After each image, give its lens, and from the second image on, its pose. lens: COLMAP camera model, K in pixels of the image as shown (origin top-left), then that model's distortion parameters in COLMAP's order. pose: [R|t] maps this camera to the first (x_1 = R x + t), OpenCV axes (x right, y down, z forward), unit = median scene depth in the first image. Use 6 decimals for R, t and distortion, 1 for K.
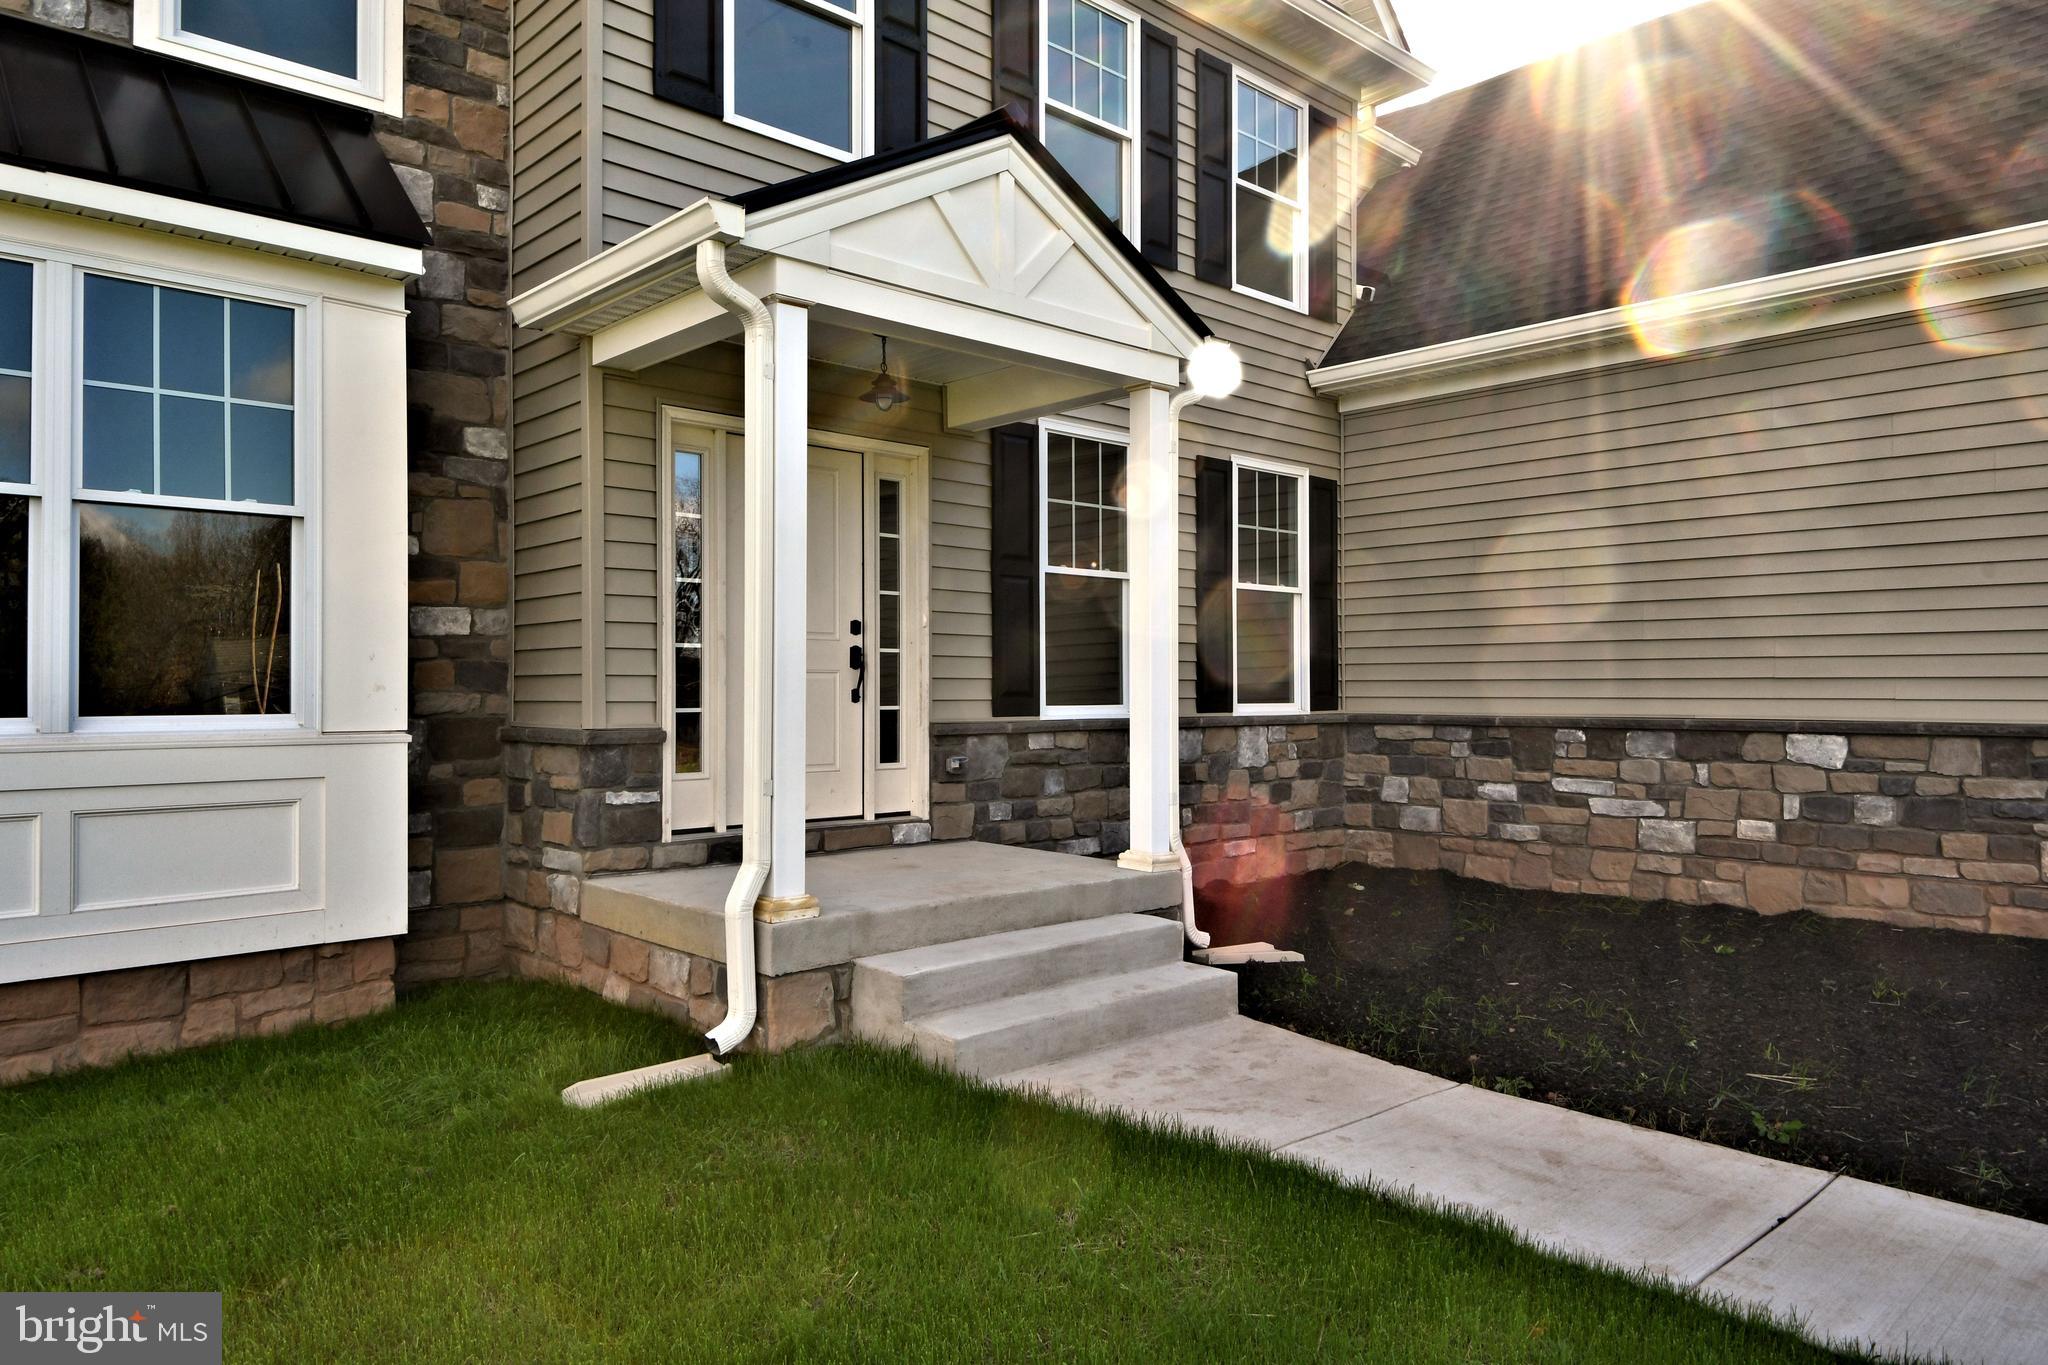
lens RADIAL K [[1330.6, 0, 1024.0], [0, 1330.6, 682.5], [0, 0, 1]] dist [0.009099, 0.000334]
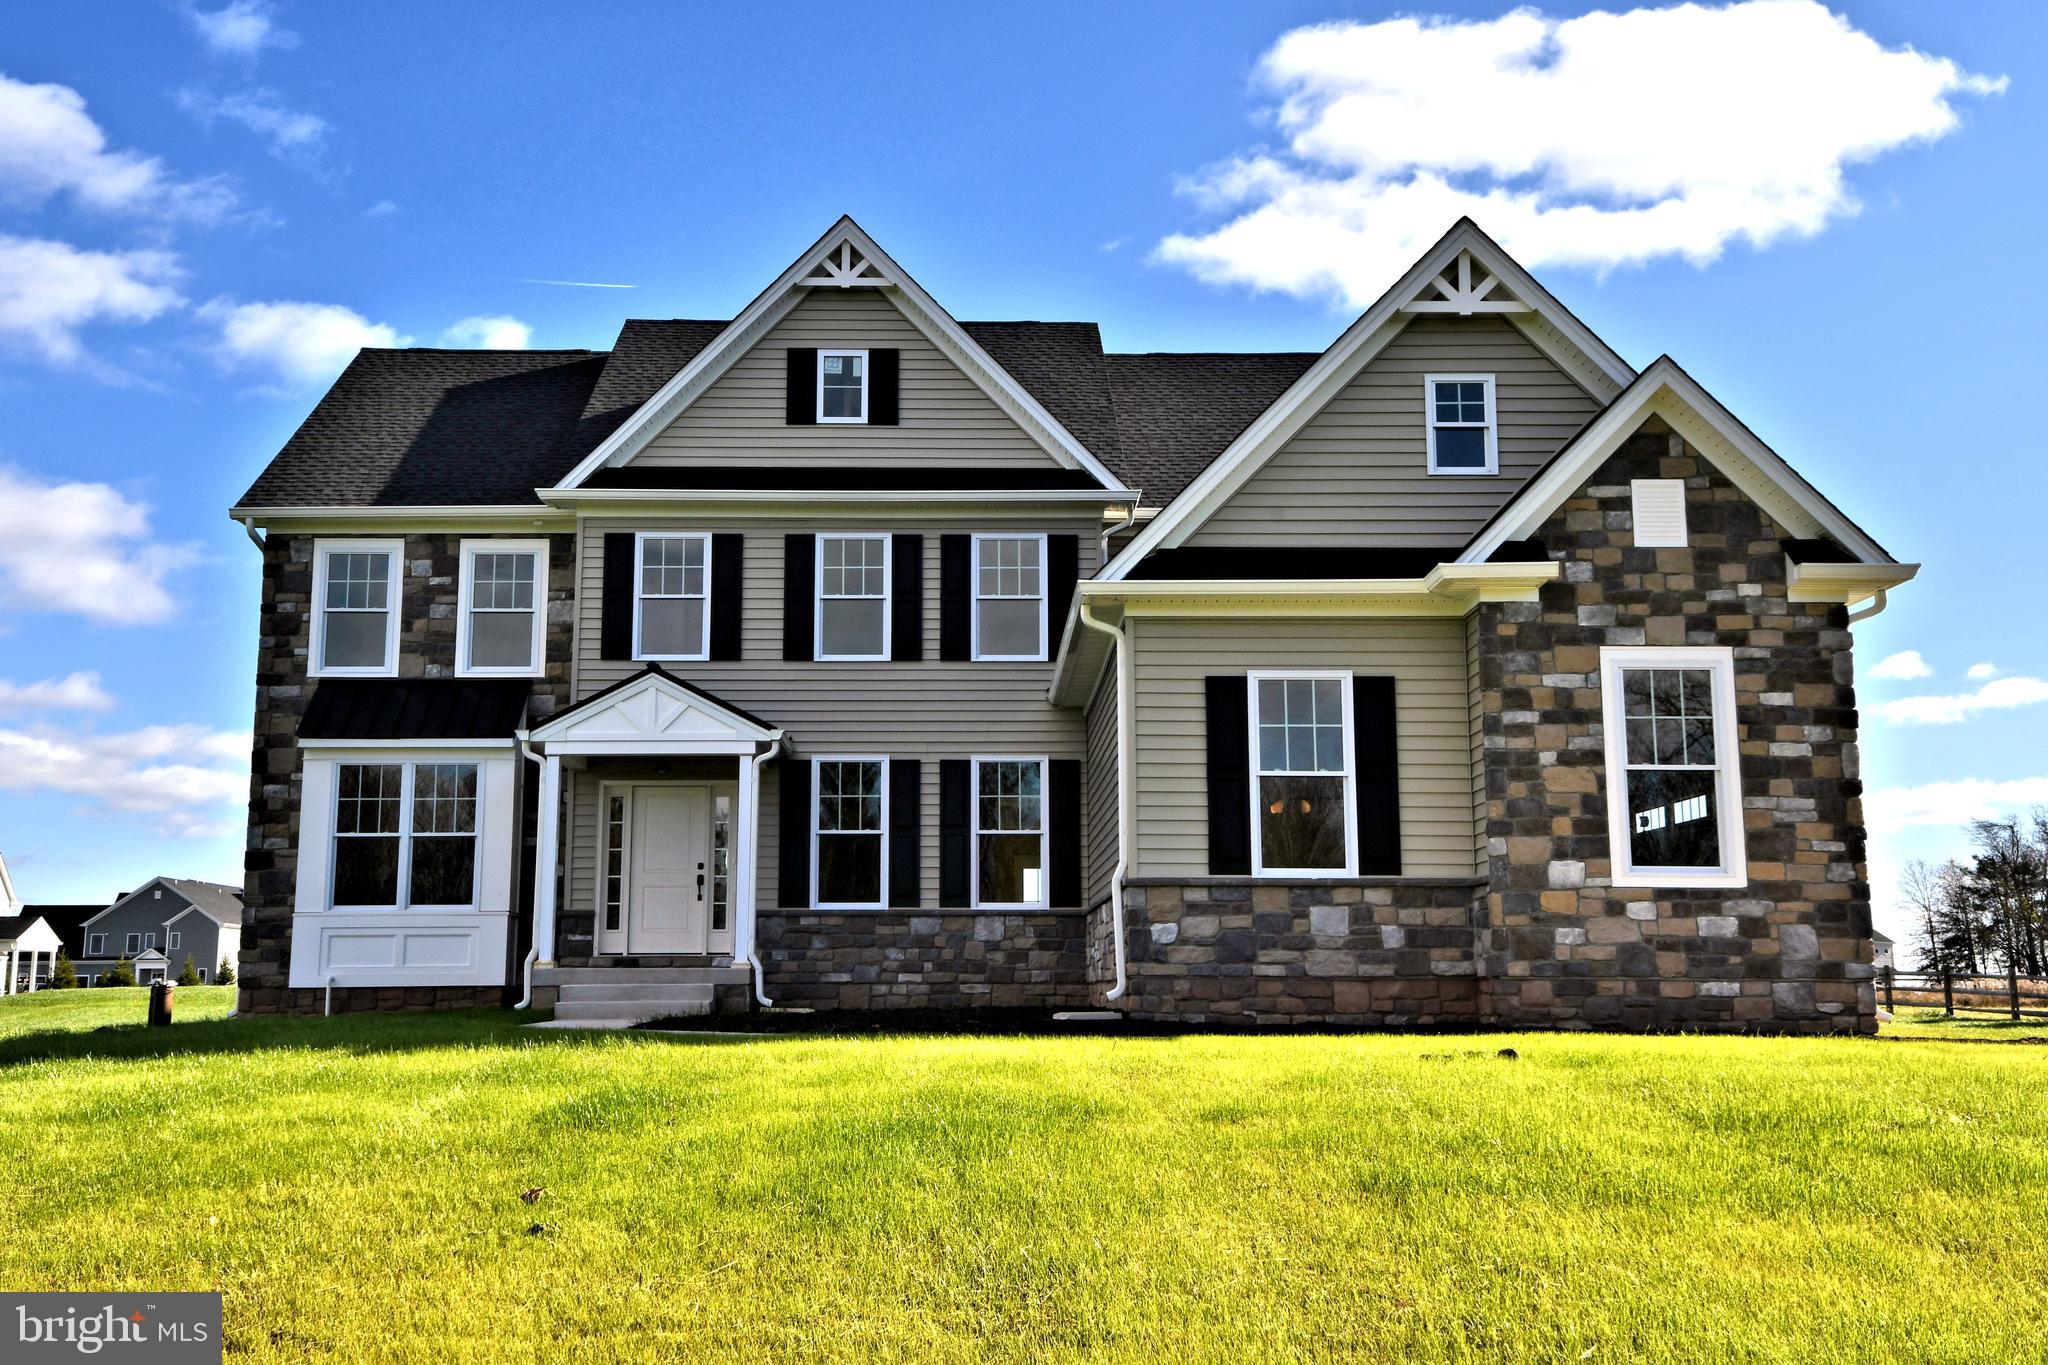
lens RADIAL K [[2049.6, 0, 1022.3], [0, 2049.6, 663.9], [0, 0, 1]] dist [0.082396, -0.004264]
pose [[0.751966, -0.108134, -0.650273, 2.419590], [0.005671, 0.987479, -0.157650, 0.160379], [0.659178, 0.114860, 0.743163, -1.163973]]
